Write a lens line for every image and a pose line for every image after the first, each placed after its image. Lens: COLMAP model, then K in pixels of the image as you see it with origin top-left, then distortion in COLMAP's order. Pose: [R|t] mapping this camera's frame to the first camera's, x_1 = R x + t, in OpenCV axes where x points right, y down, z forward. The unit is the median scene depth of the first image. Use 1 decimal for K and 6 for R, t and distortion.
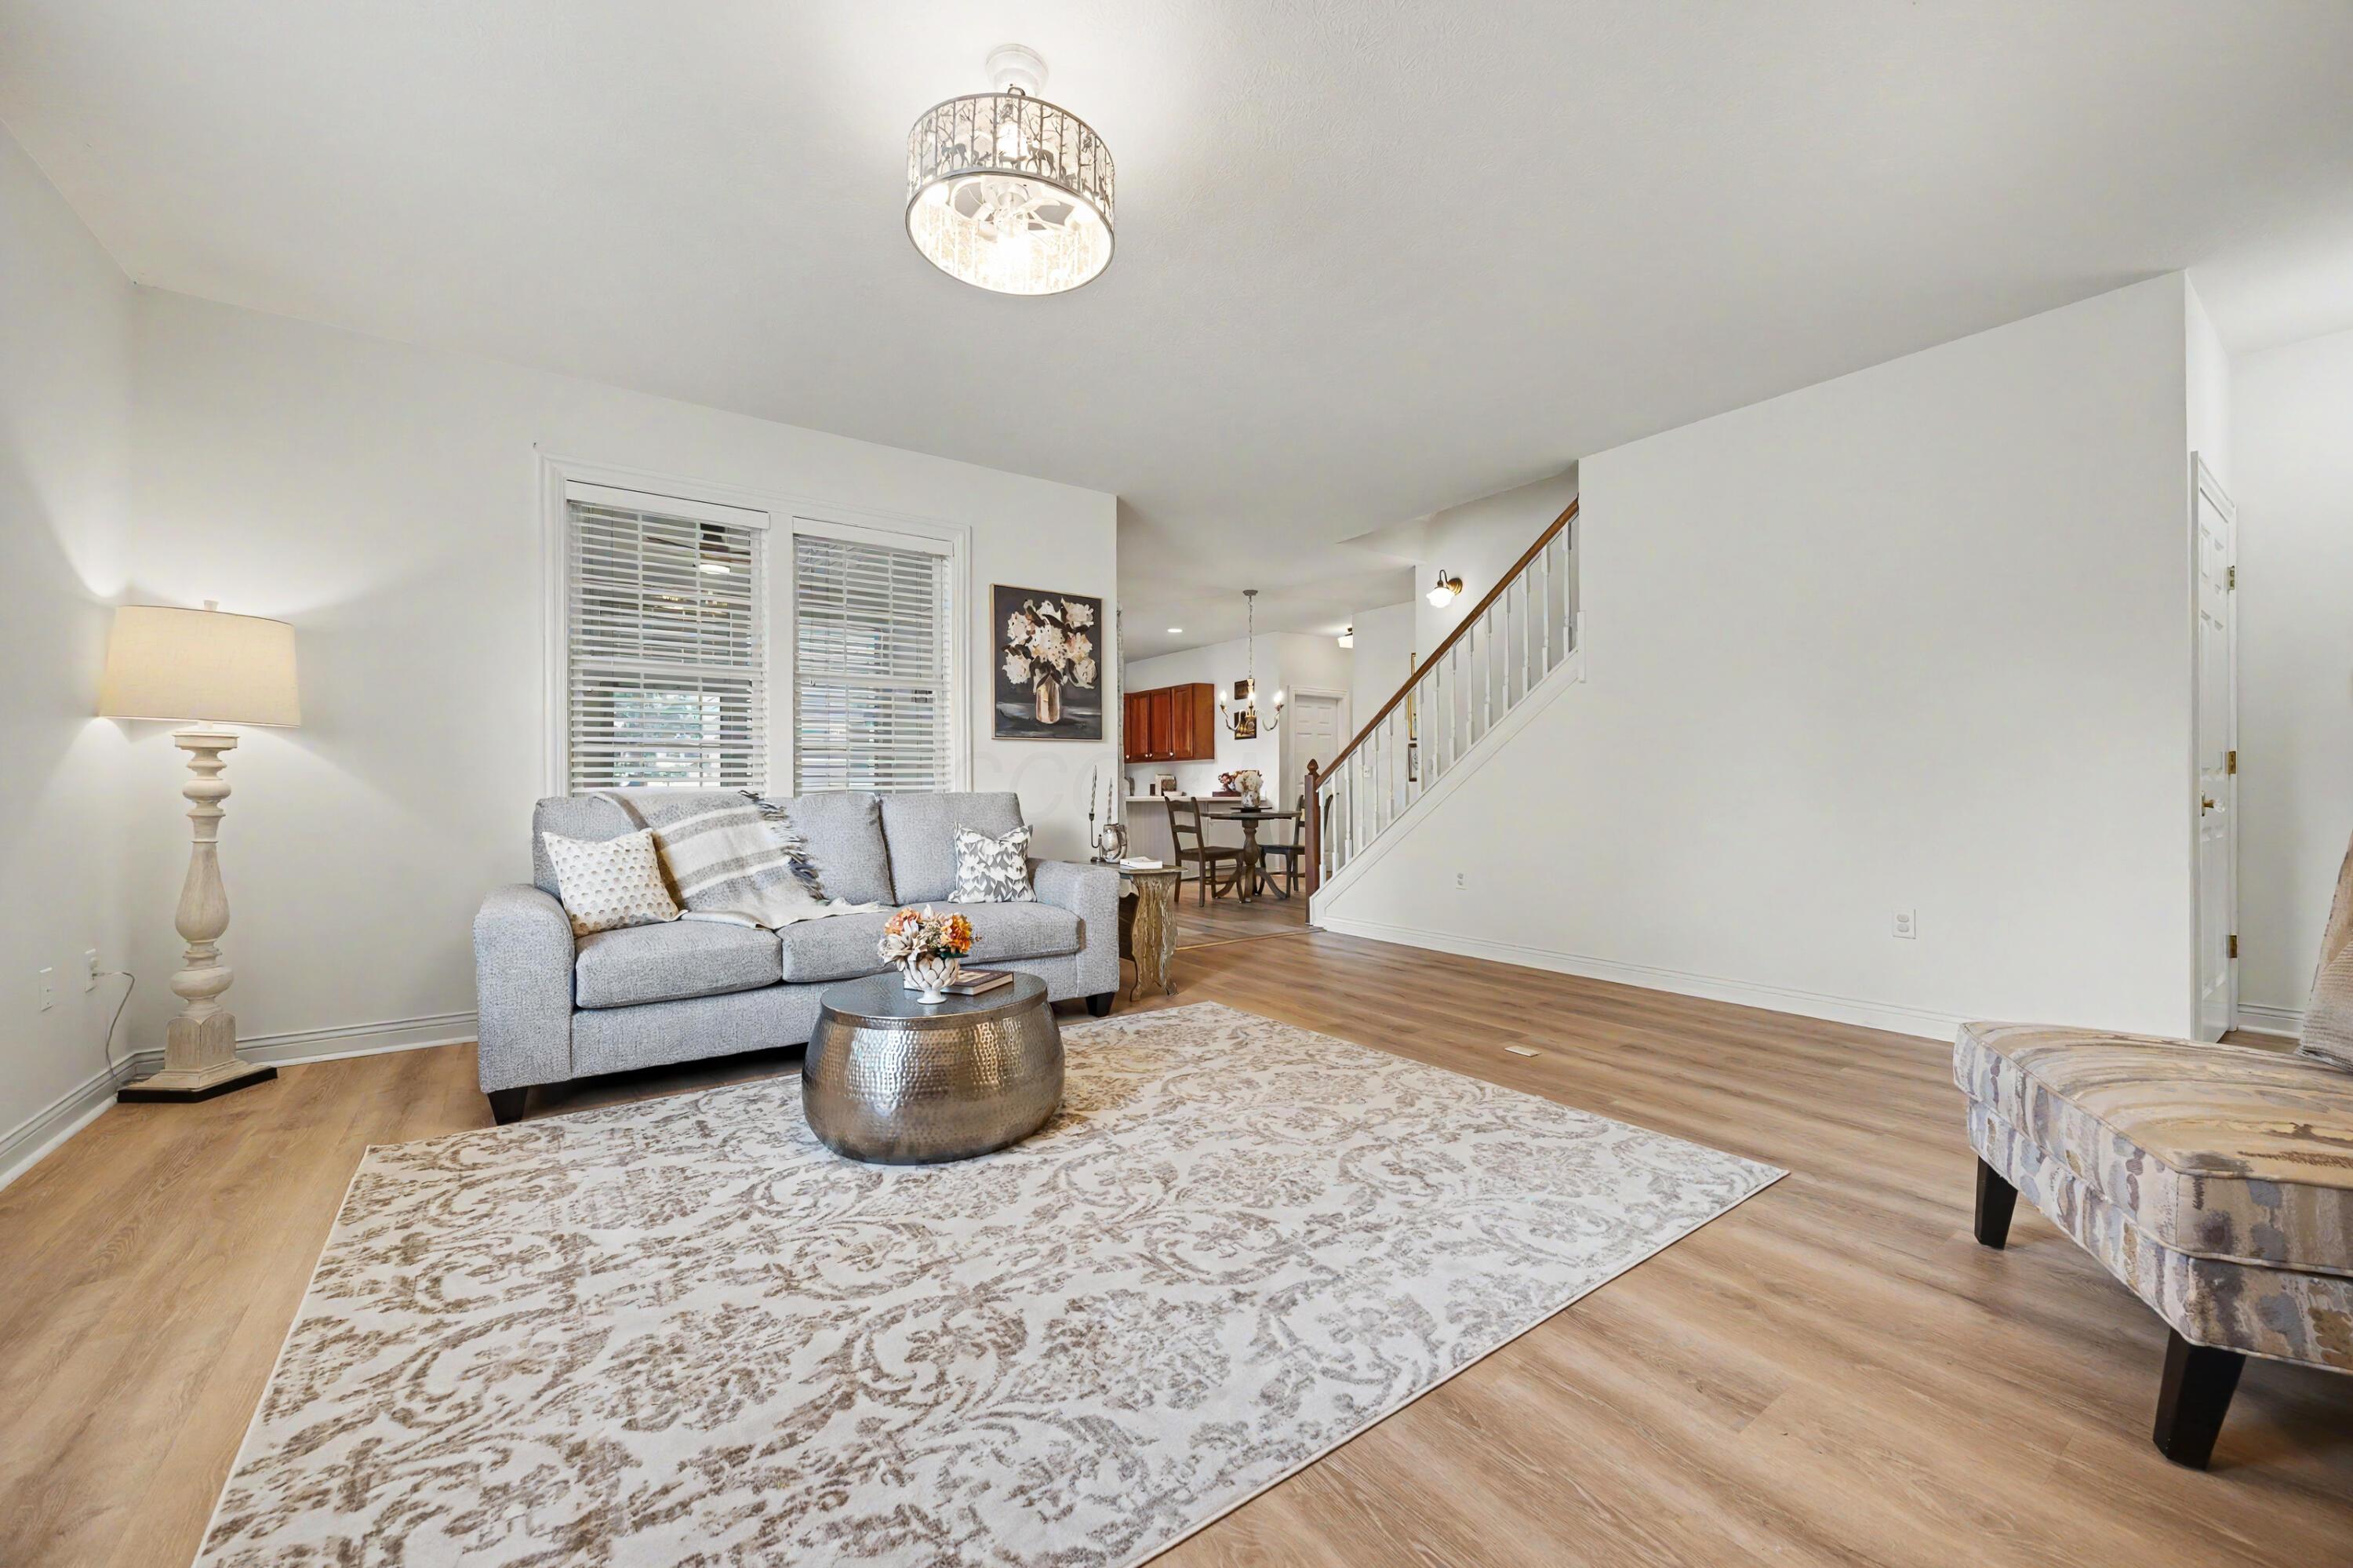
lens RADIAL K [[907.8, 0, 1169.2], [0, 907.8, 768.9], [0, 0, 1]] dist [-0.005681, 0.000353]
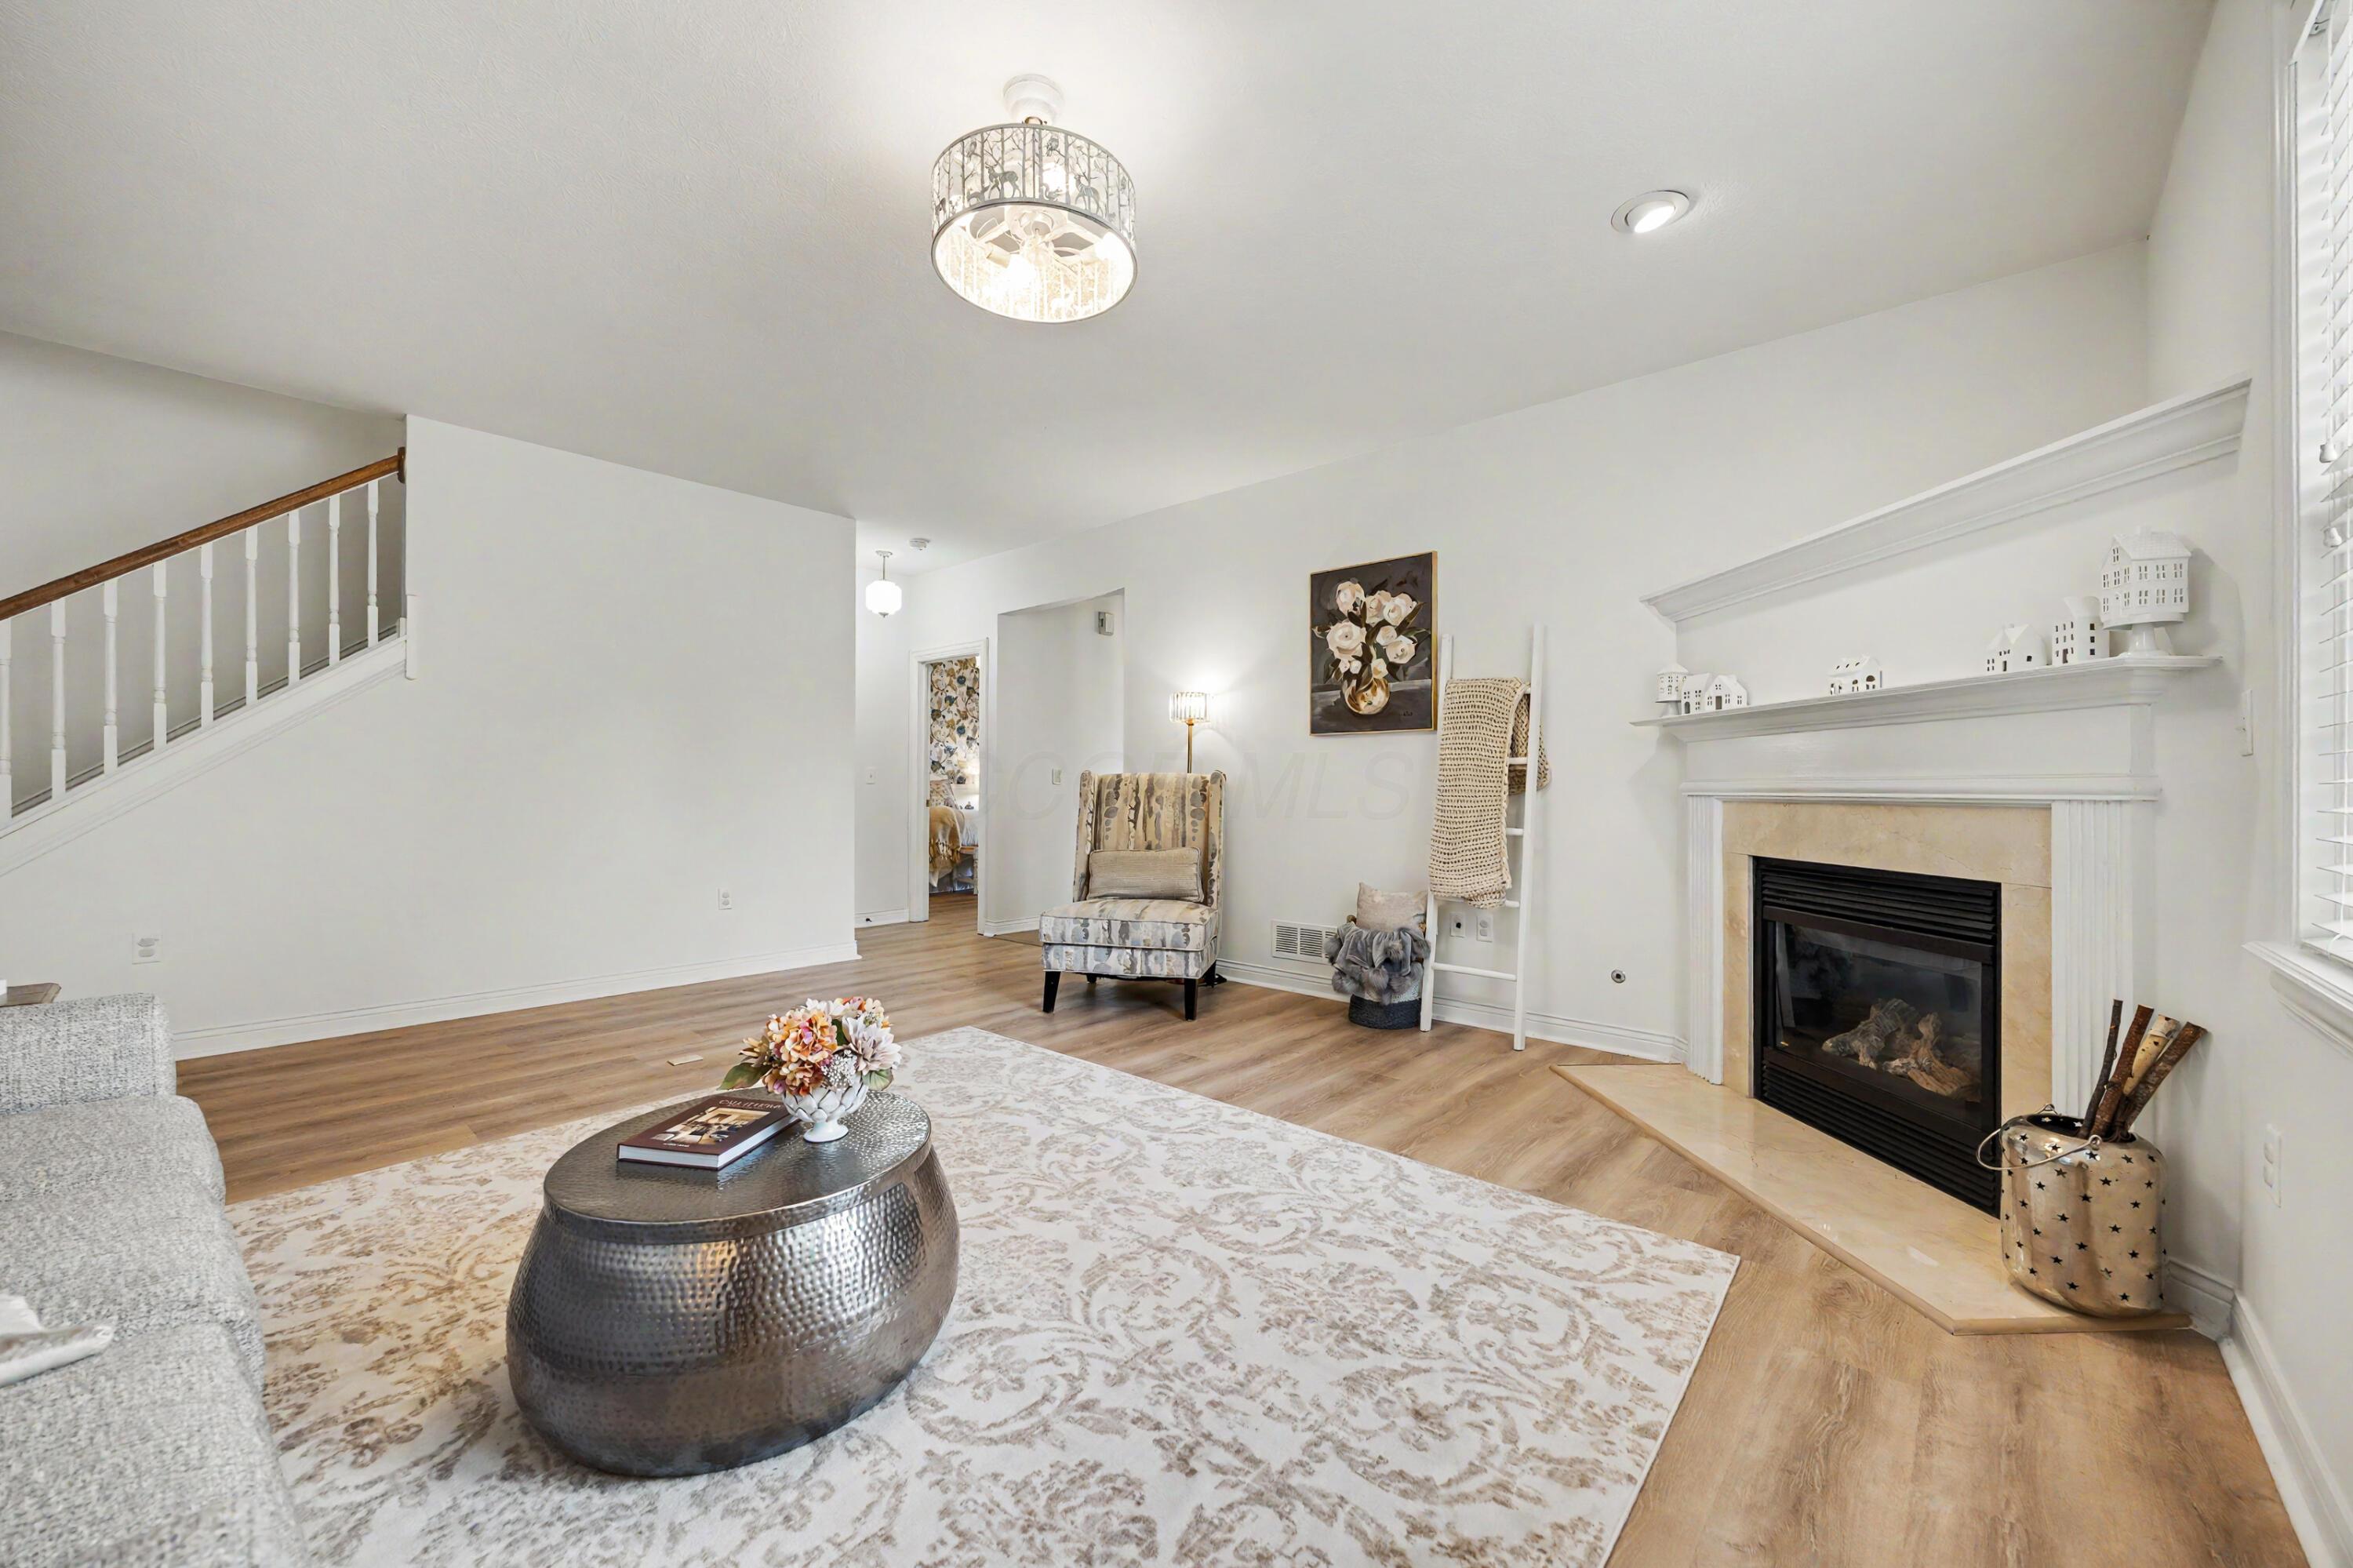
lens RADIAL K [[907.8, 0, 1177.8], [0, 907.8, 786.0], [0, 0, 1]] dist [-0.005681, 0.000353]
pose [[-0.226568, 0.003346, 0.973990, -0.837684], [-0.020638, 0.999753, -0.008235, -0.008666], [-0.973777, -0.021967, -0.226443, 0.763738]]
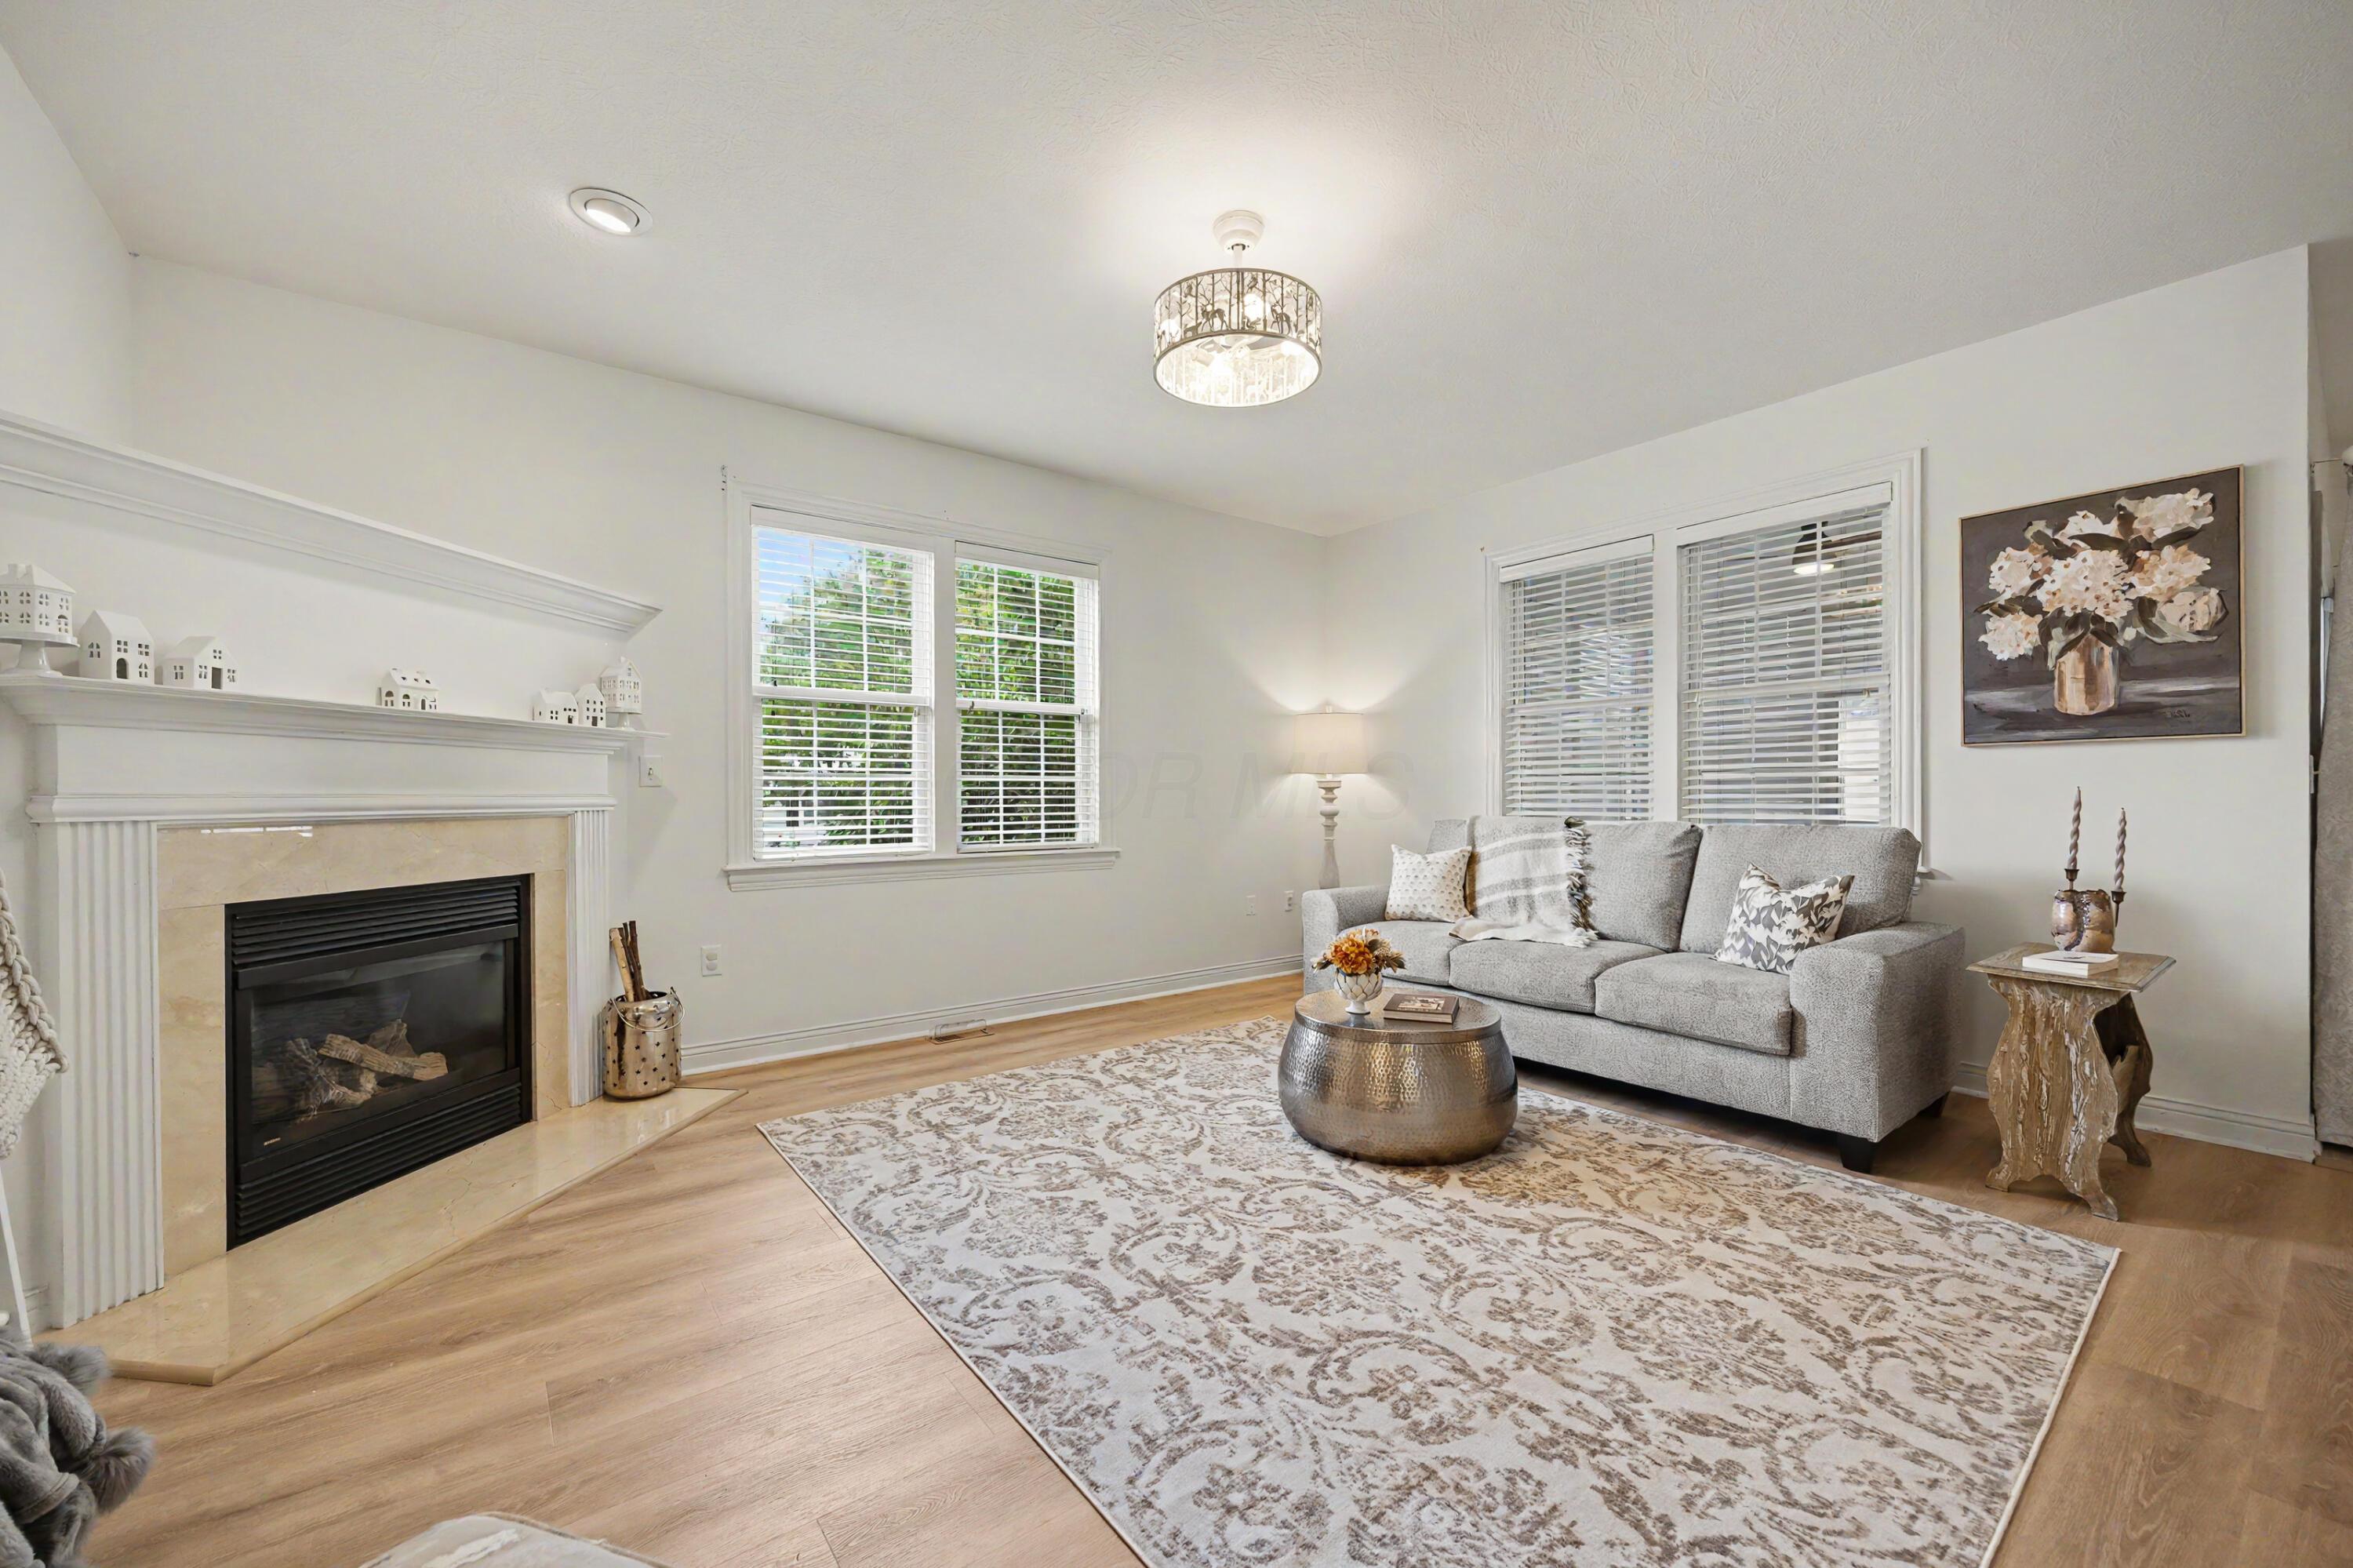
lens RADIAL K [[907.8, 0, 1182.5], [0, 907.8, 806.1], [0, 0, 1]] dist [-0.005681, 0.000353]
pose [[0.048437, 0.015242, -0.998710, 0.731892], [0.023907, 0.999579, 0.016415, -0.022936], [0.998540, -0.024671, 0.048052, 0.619586]]
